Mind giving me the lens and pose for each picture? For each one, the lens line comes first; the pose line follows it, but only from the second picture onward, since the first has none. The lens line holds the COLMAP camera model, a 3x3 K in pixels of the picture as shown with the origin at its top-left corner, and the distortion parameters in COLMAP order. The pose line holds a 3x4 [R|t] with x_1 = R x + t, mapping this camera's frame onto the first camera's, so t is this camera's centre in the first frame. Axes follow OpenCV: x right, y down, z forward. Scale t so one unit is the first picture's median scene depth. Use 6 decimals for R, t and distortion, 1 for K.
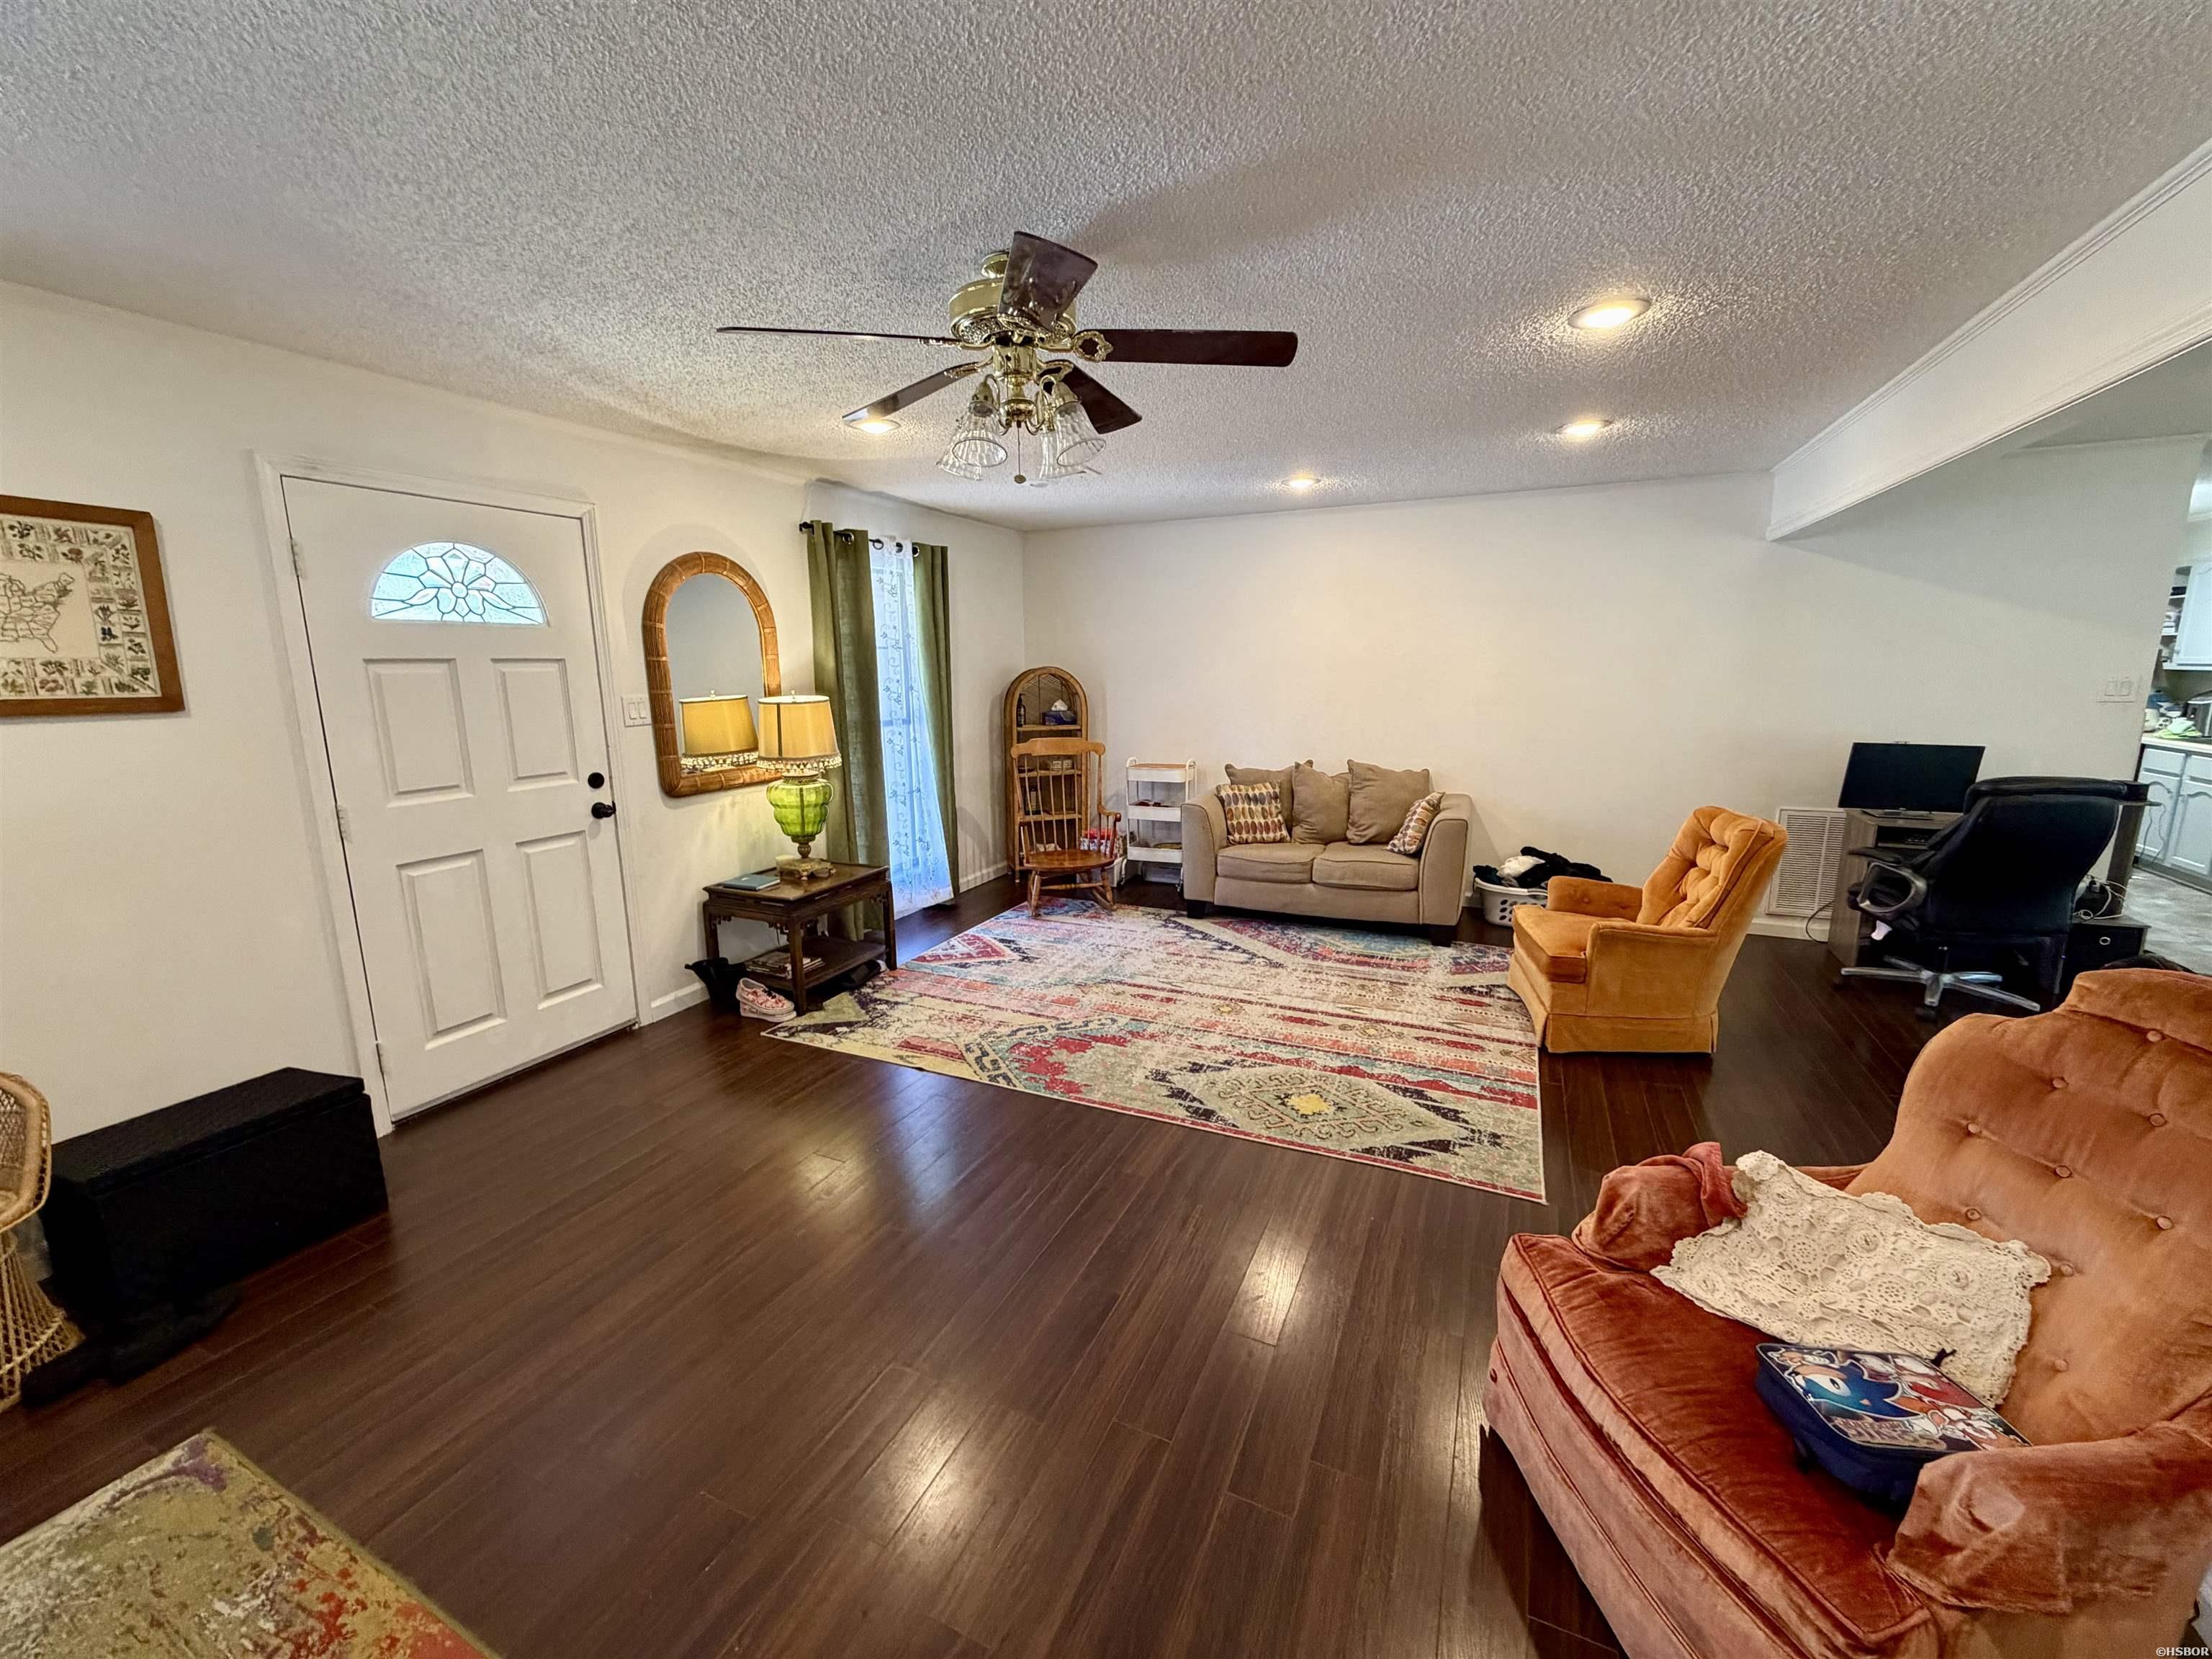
lens RADIAL K [[879.8, 0, 1108.5], [0, 879.8, 831.0], [0, 0, 1]] dist [0.001855, 0.000649]
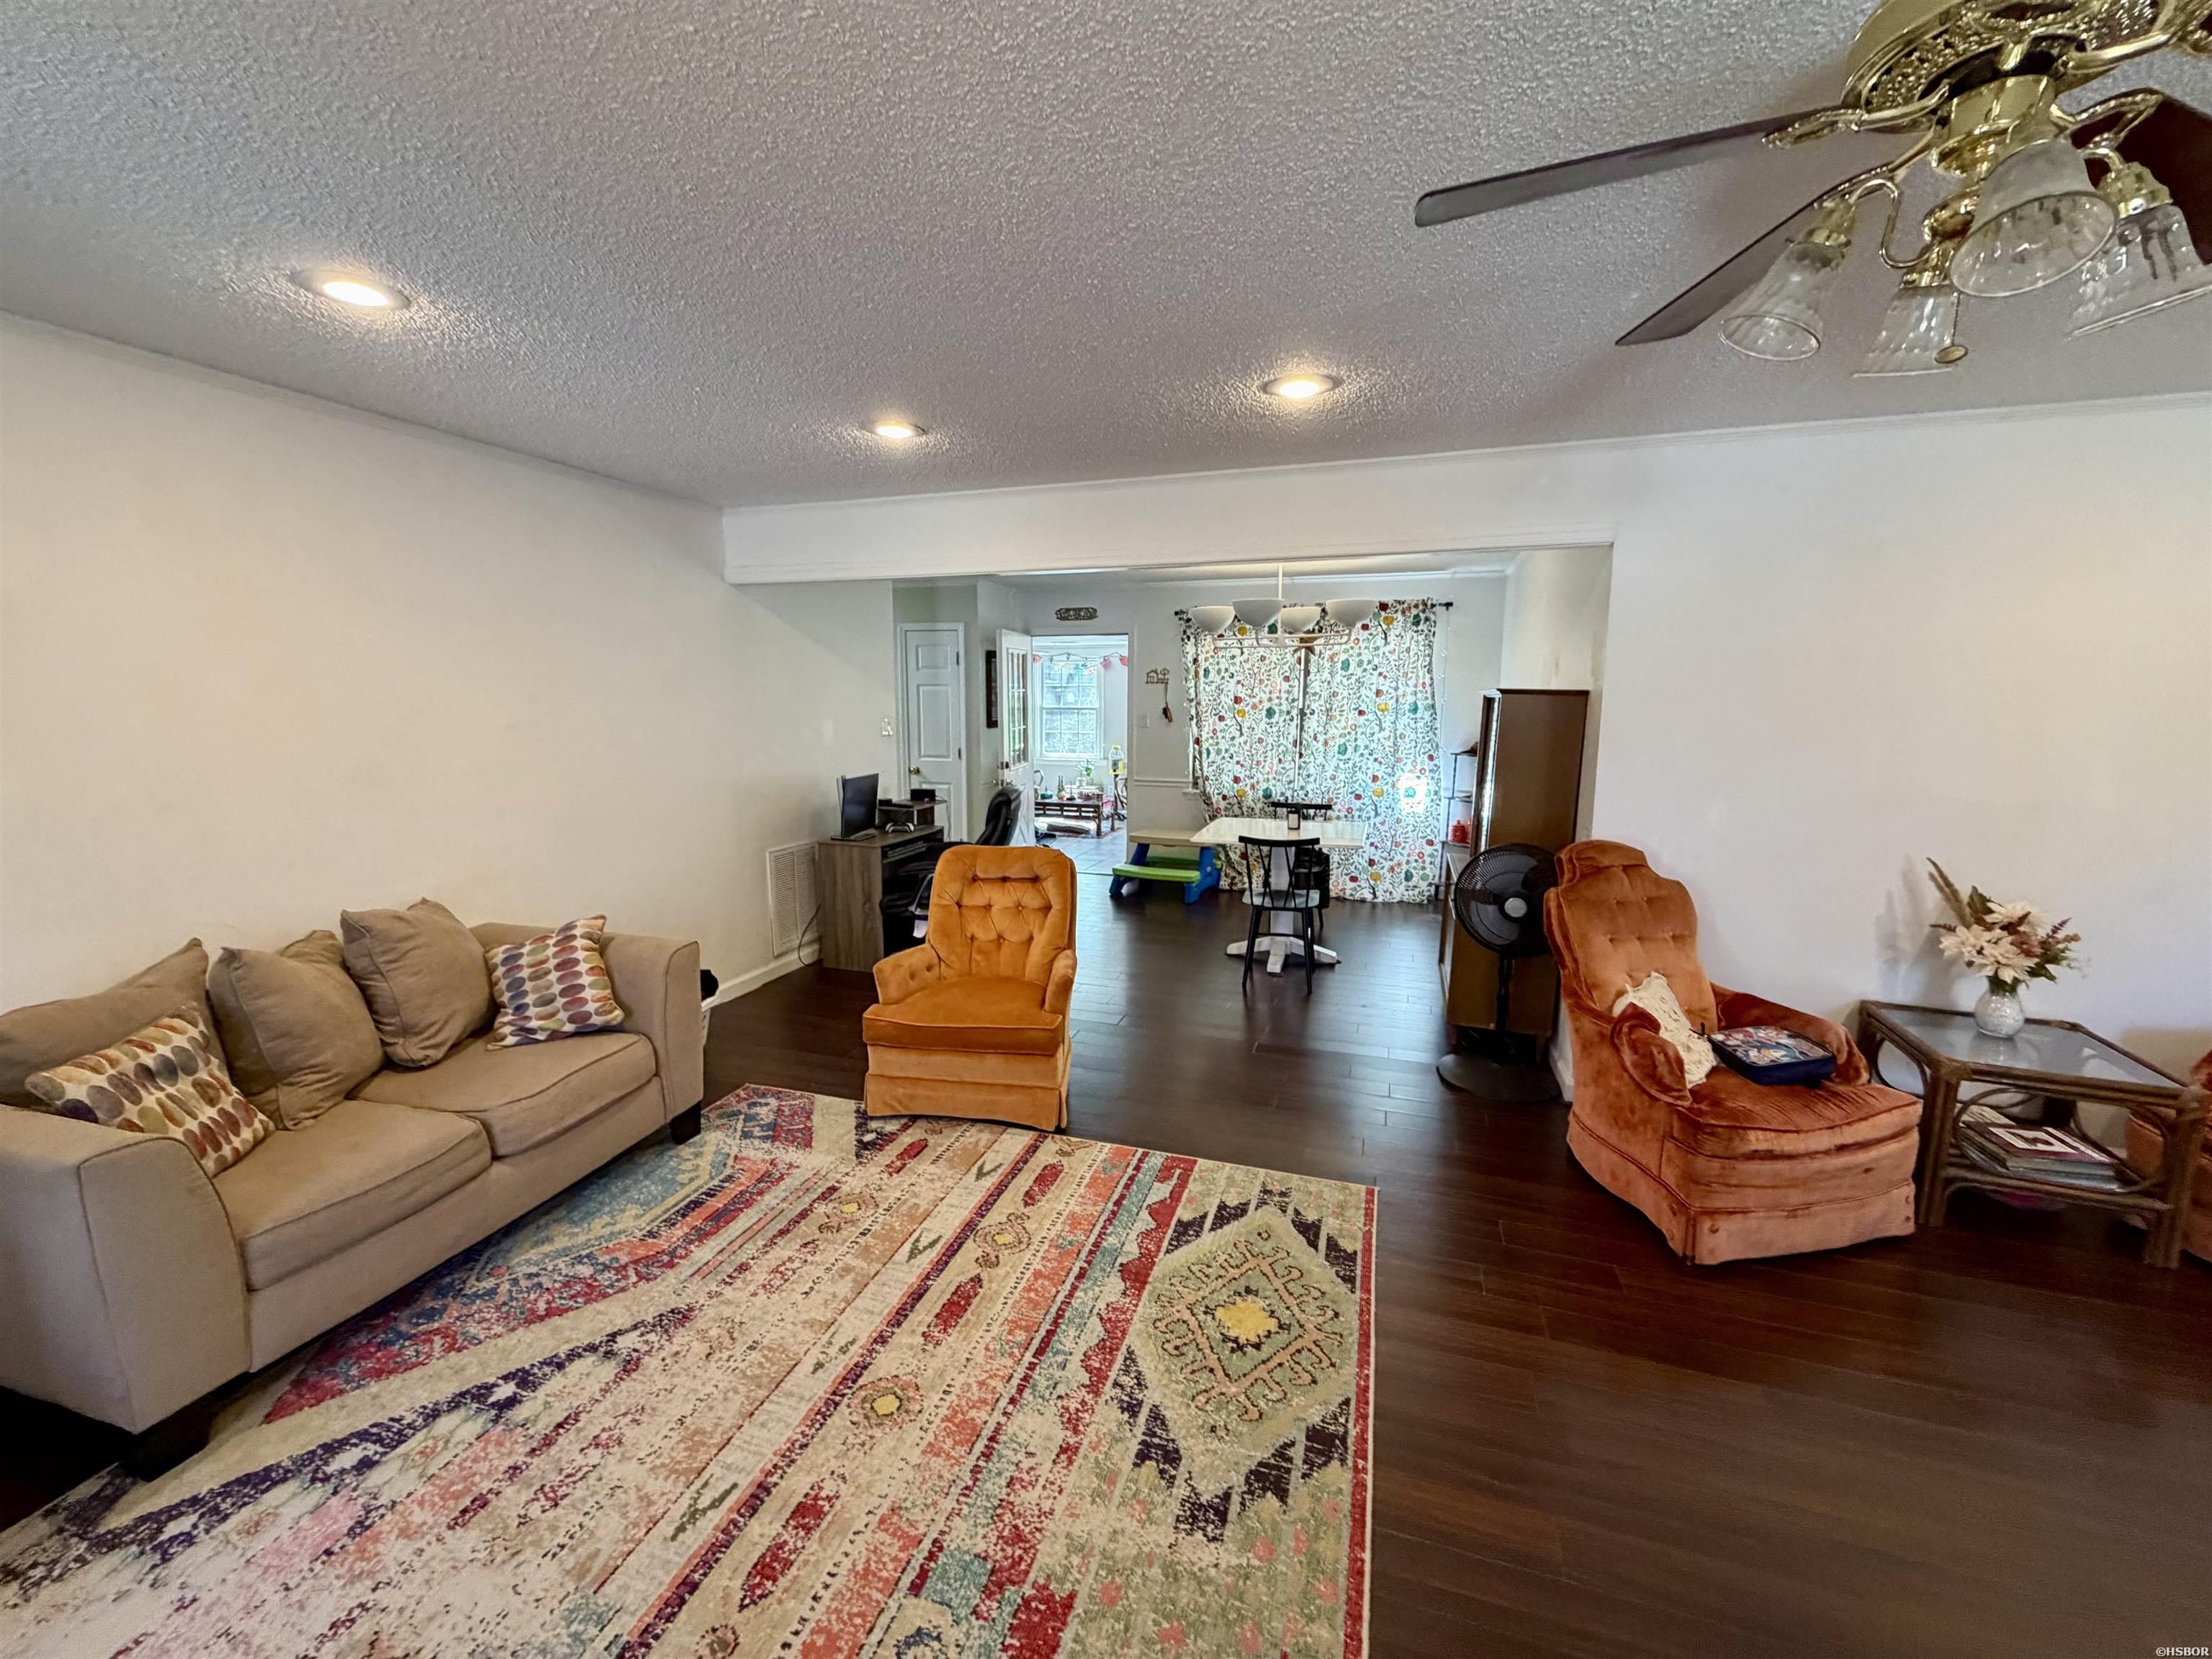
lens RADIAL K [[879.8, 0, 1099.8], [0, 879.8, 812.3], [0, 0, 1]] dist [0.001855, 0.000649]
pose [[-0.103098, -0.120249, 0.987376, -0.313671], [0.187315, 0.972558, 0.138003, -0.160366], [-0.976875, 0.199178, -0.077745, 0.815547]]
